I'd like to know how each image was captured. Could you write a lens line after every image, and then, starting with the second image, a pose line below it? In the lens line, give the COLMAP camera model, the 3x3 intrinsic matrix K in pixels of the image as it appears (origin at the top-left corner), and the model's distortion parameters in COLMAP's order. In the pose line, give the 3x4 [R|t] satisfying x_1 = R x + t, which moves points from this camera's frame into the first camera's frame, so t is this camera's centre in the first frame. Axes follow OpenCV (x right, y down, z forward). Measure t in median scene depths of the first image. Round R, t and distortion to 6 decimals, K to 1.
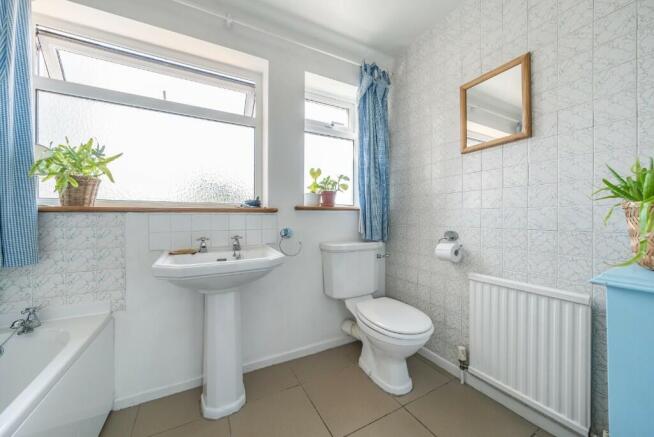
lens RADIAL K [[234.2, 0, 325.9], [0, 234.2, 218.9], [0, 0, 1]] dist [-0.008345, 0.000213]
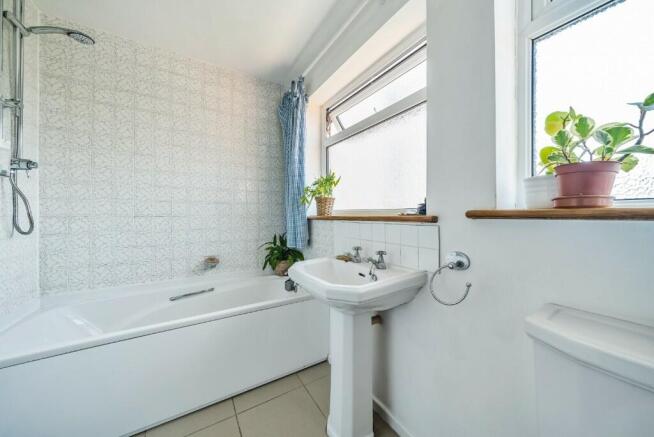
lens RADIAL K [[222.9, 0, 326.7], [0, 222.9, 216.0], [0, 0, 1]] dist [0.002167, 0.000221]
pose [[0.078341, 0.005151, -0.996913, 0.335902], [-0.003442, 0.999982, 0.004897, -0.046494], [0.996921, 0.003048, 0.078357, 0.671731]]
